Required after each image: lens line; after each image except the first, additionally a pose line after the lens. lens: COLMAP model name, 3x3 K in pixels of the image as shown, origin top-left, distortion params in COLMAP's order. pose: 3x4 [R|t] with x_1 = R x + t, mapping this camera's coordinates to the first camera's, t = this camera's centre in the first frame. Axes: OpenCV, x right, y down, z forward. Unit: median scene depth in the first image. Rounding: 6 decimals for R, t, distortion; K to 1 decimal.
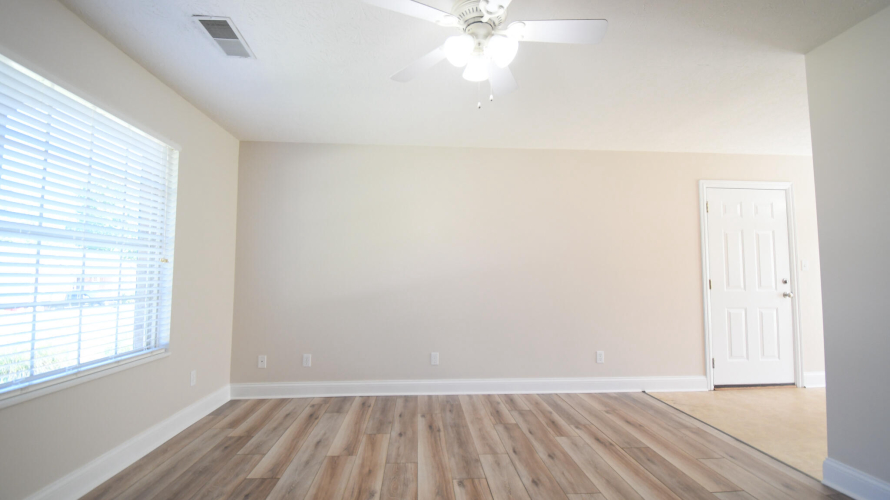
lens RADIAL K [[391.4, 0, 440.3], [0, 391.4, 253.6], [0, 0, 1]] dist [0.010030, -0.018999]
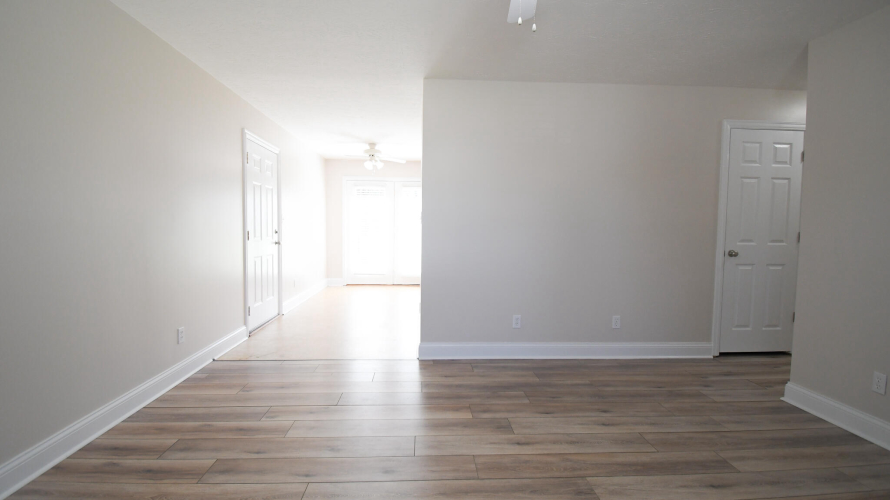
lens RADIAL K [[391.4, 0, 437.5], [0, 391.4, 245.7], [0, 0, 1]] dist [0.010030, -0.018999]
pose [[0.010913, -0.047585, 0.998808, -0.498186], [-0.068498, 0.996485, 0.048222, 0.034604], [-0.997592, -0.068943, 0.007615, 0.771421]]
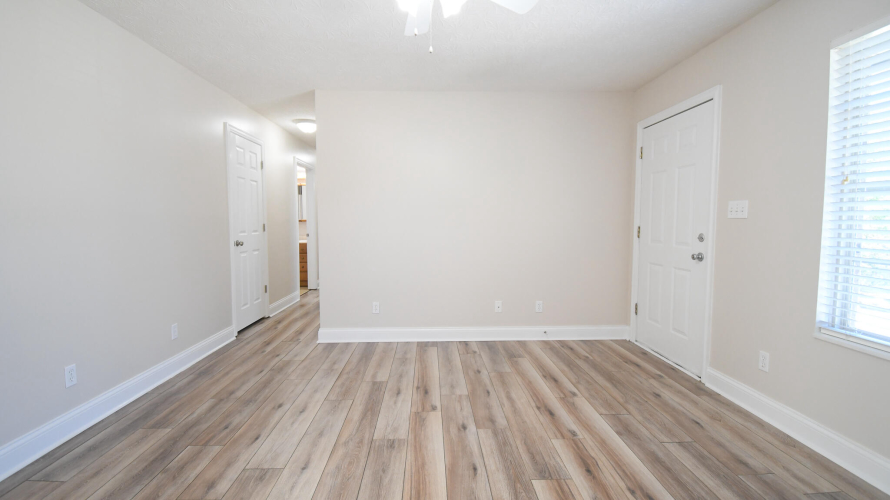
lens RADIAL K [[391.4, 0, 440.4], [0, 391.4, 249.8], [0, 0, 1]] dist [0.010030, -0.018999]
pose [[-0.999647, -0.002764, 0.026410, 0.032661], [-0.002361, 0.999881, 0.015255, 0.057361], [-0.026449, 0.015187, -0.999535, 1.296441]]
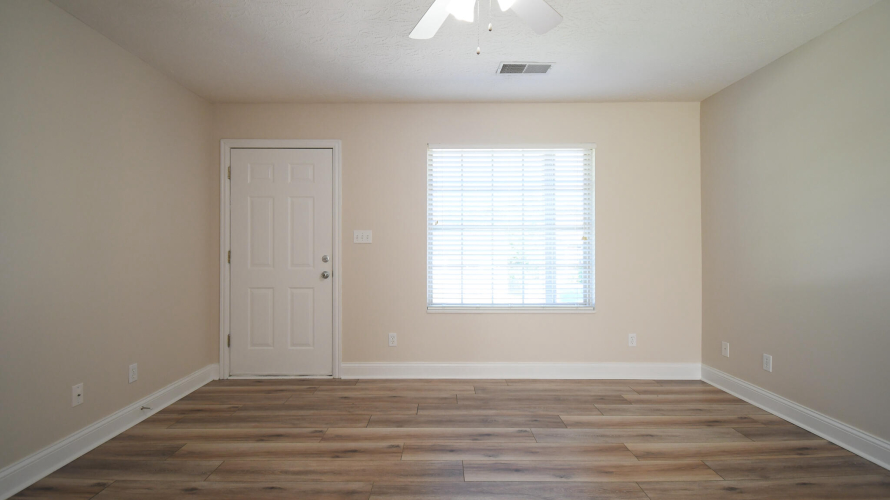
lens RADIAL K [[391.4, 0, 435.6], [0, 391.4, 249.7], [0, 0, 1]] dist [0.010030, -0.018999]
pose [[-0.064651, 0.000122, -0.997908, 0.640031], [0.058761, 0.998265, -0.003684, 0.034187], [0.996176, -0.058876, -0.064546, 0.621533]]
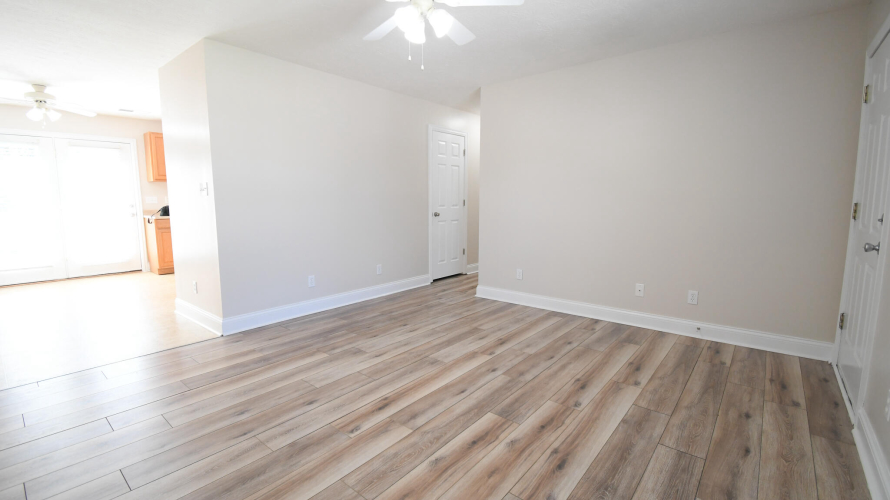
lens RADIAL K [[391.4, 0, 439.8], [0, 391.4, 250.4], [0, 0, 1]] dist [0.010030, -0.018999]
pose [[-0.728049, -0.087587, 0.679907, -0.571849], [-0.037605, 0.995414, 0.087963, 0.064487], [-0.684493, 0.038473, -0.728004, 1.269313]]
